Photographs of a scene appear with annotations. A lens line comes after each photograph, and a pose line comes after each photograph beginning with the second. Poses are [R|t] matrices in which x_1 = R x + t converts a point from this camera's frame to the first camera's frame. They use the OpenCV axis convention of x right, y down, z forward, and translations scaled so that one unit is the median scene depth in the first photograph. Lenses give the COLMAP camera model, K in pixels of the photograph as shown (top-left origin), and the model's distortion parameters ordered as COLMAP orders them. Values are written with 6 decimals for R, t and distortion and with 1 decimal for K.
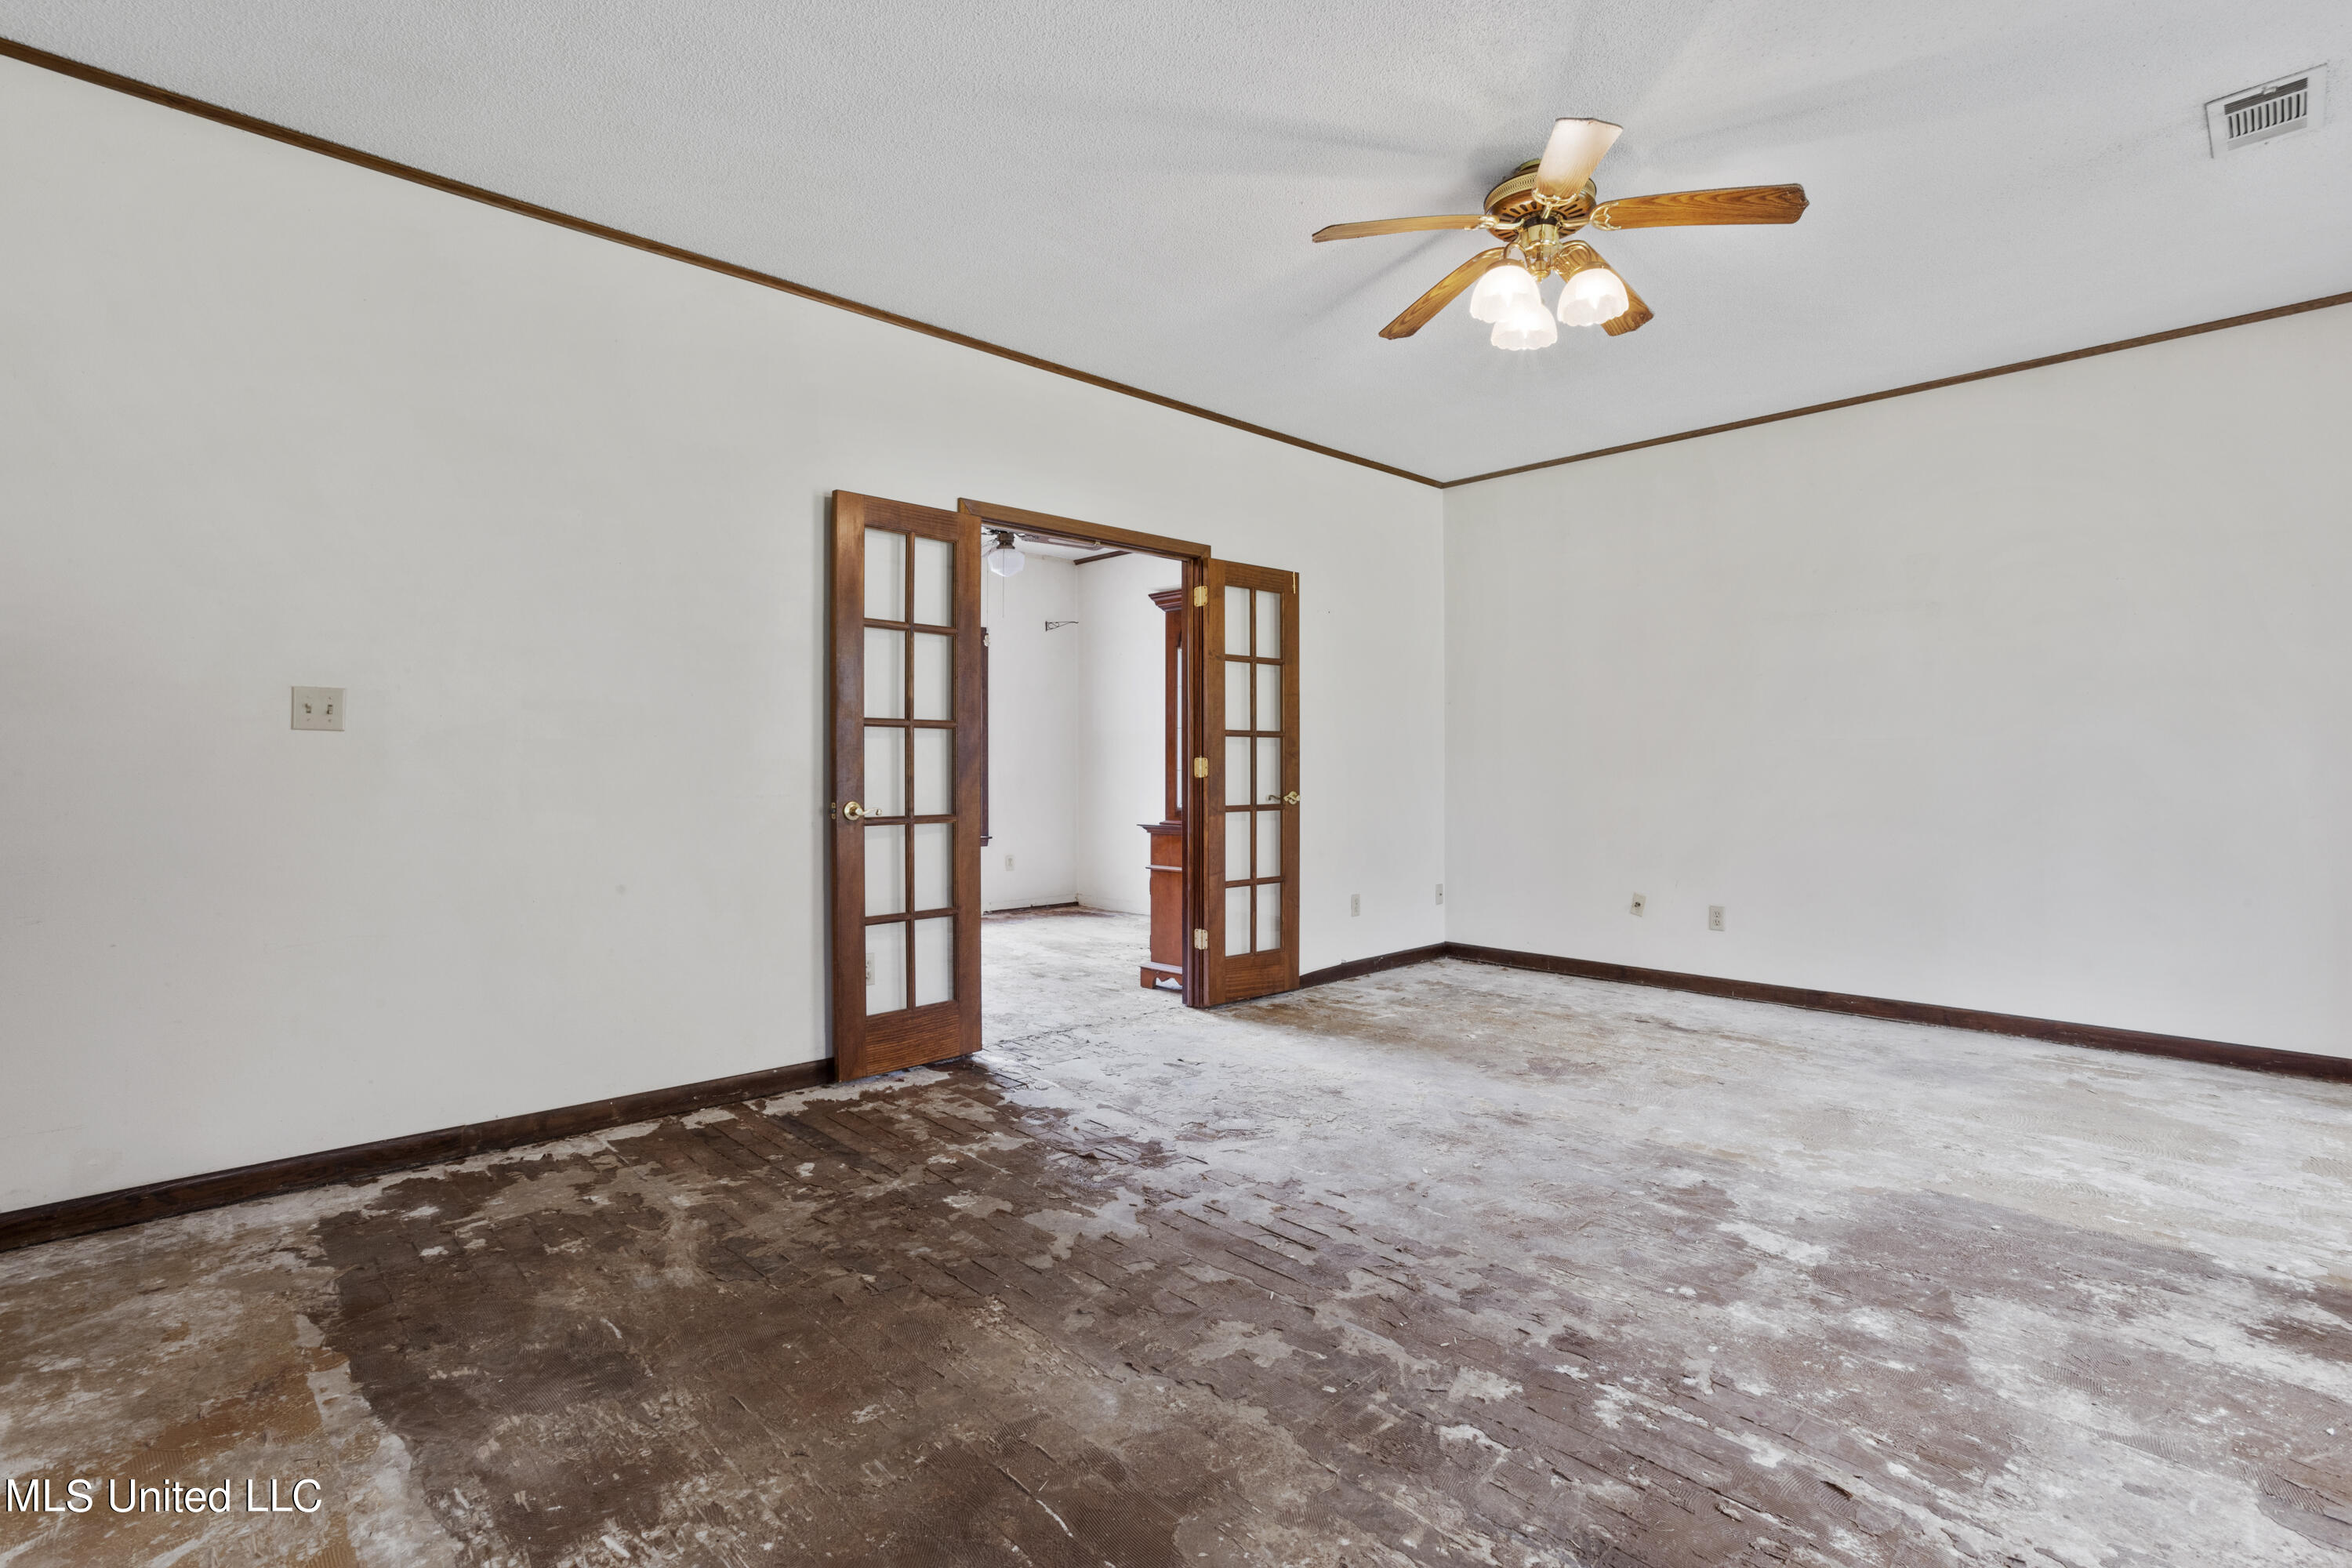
lens RADIAL K [[1128.6, 0, 1169.8], [0, 1128.6, 765.8], [0, 0, 1]] dist [-0.054397, 0.030281]
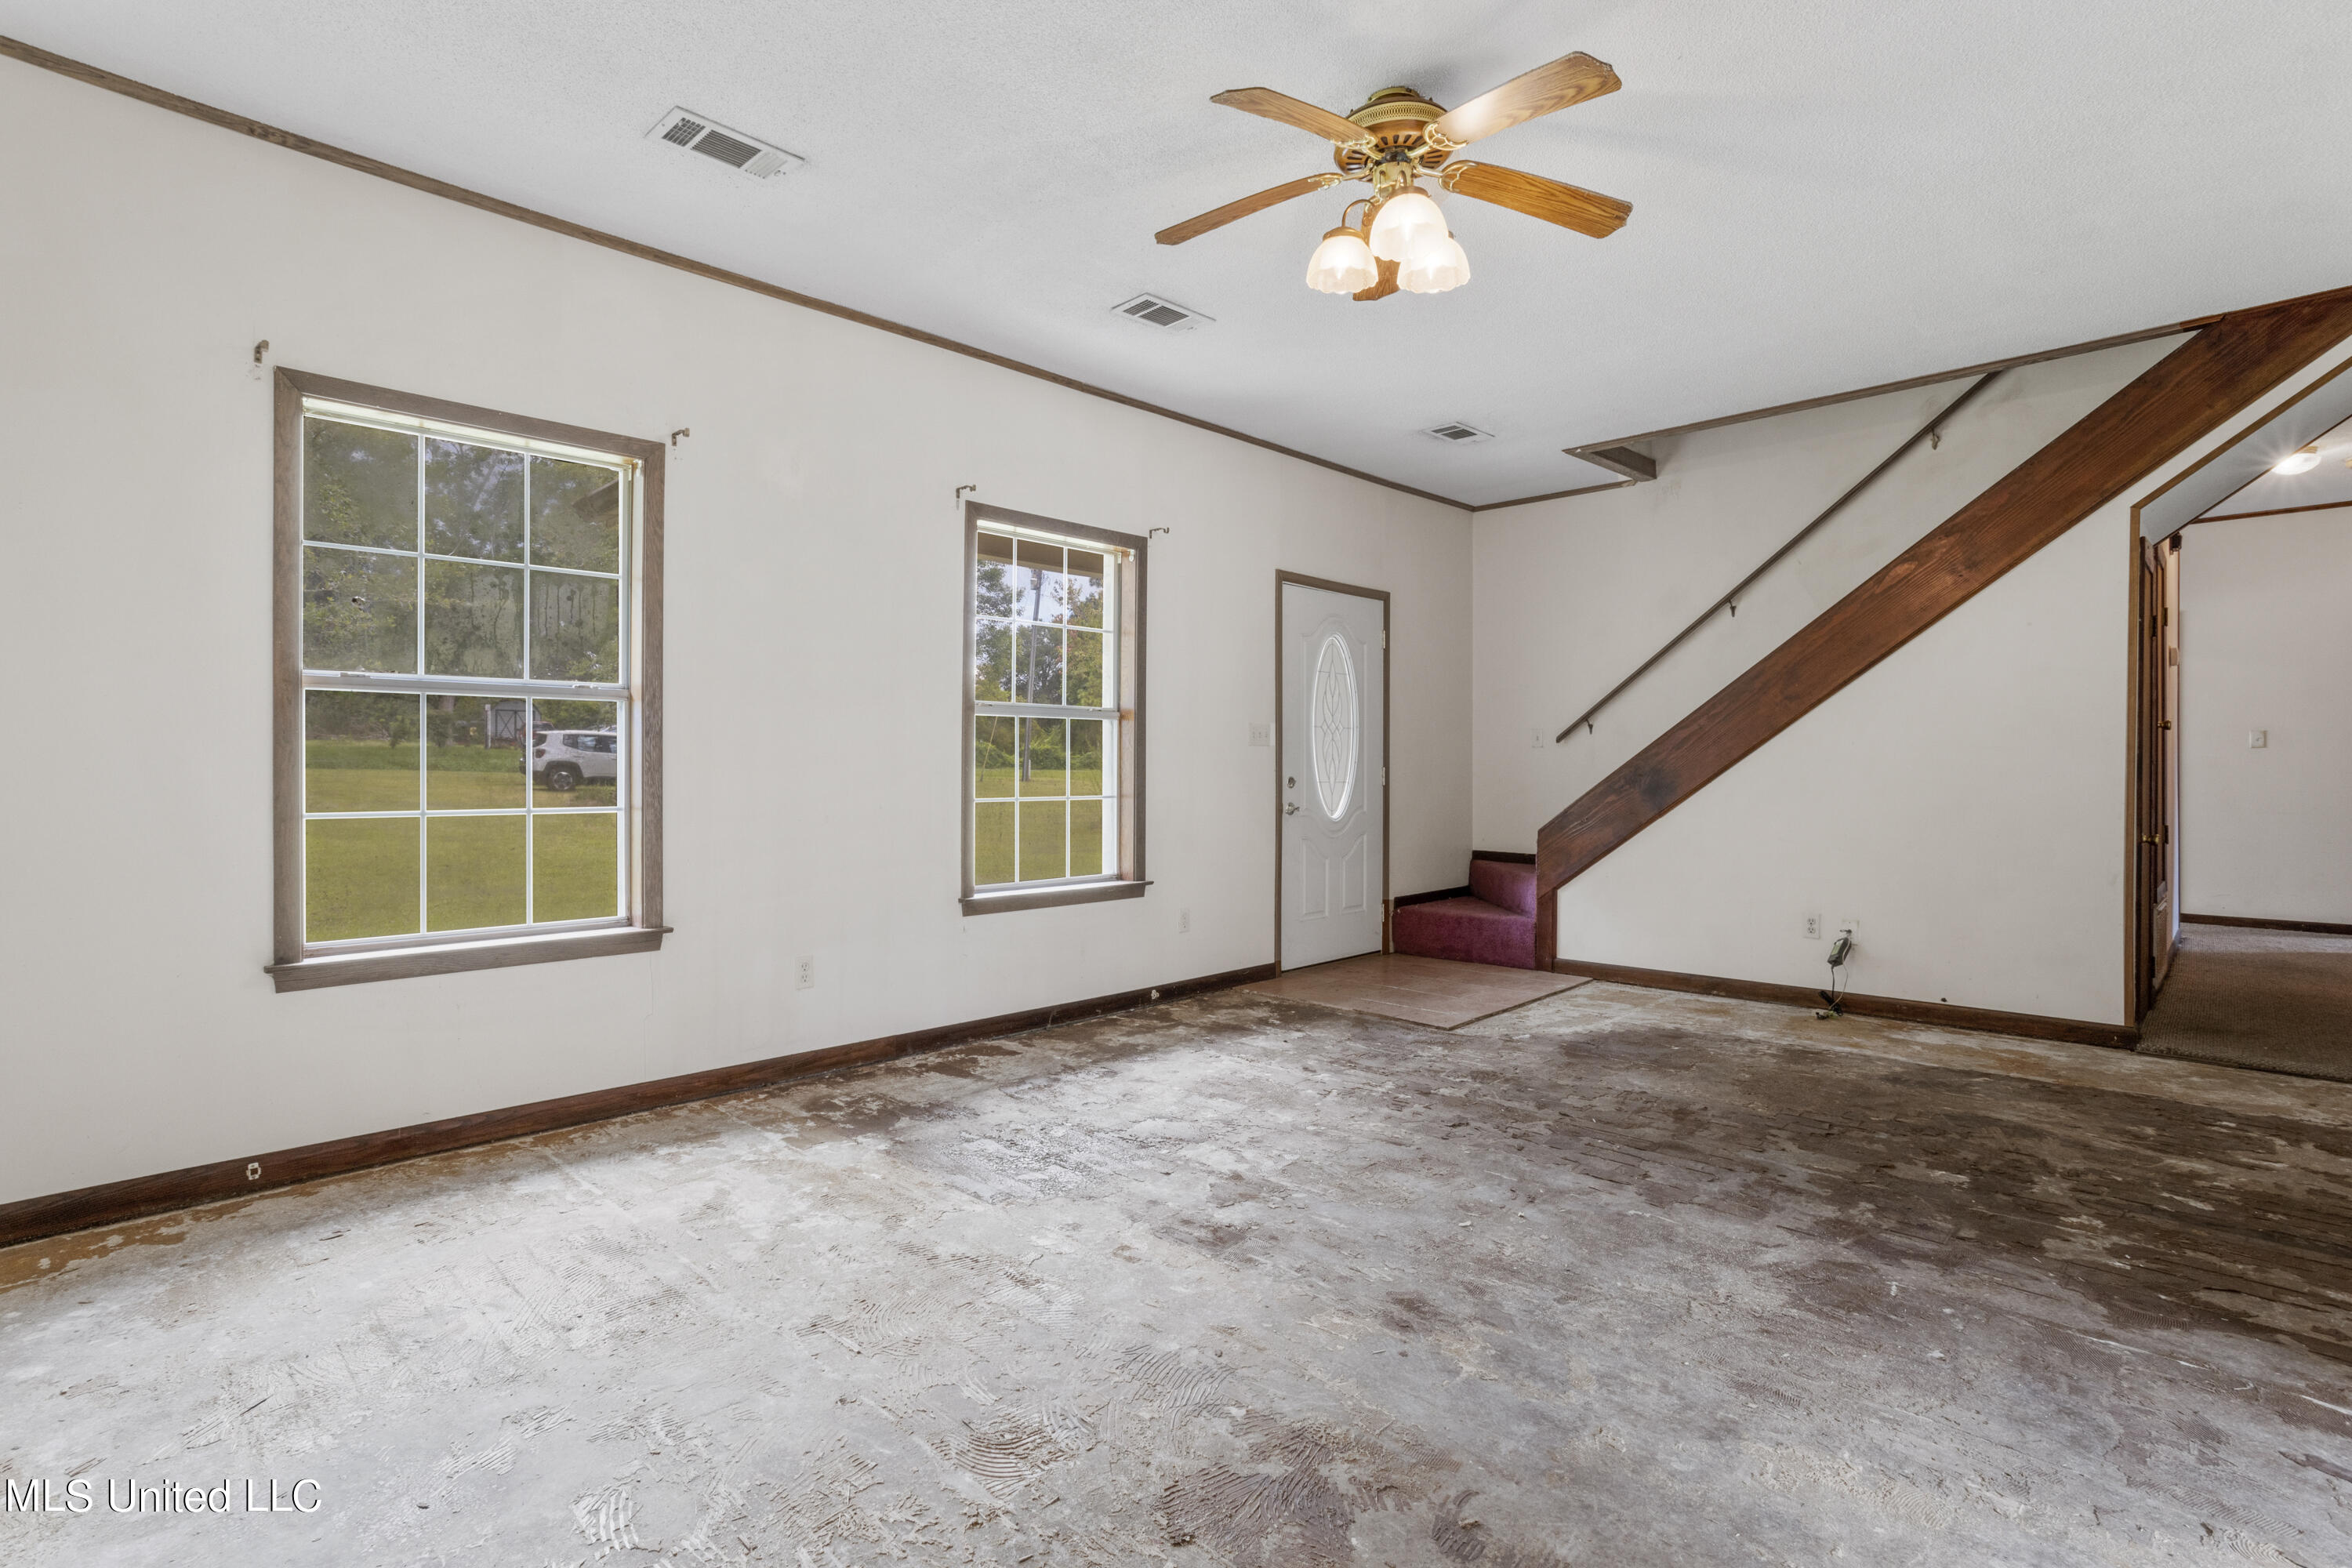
lens RADIAL K [[1128.6, 0, 1169.8], [0, 1128.6, 765.8], [0, 0, 1]] dist [-0.054397, 0.030281]
pose [[-0.999303, 0.001528, -0.037308, 0.586928], [0.001544, 0.999999, -0.000402, 0.005667], [0.037307, -0.000459, -0.999304, 2.039231]]
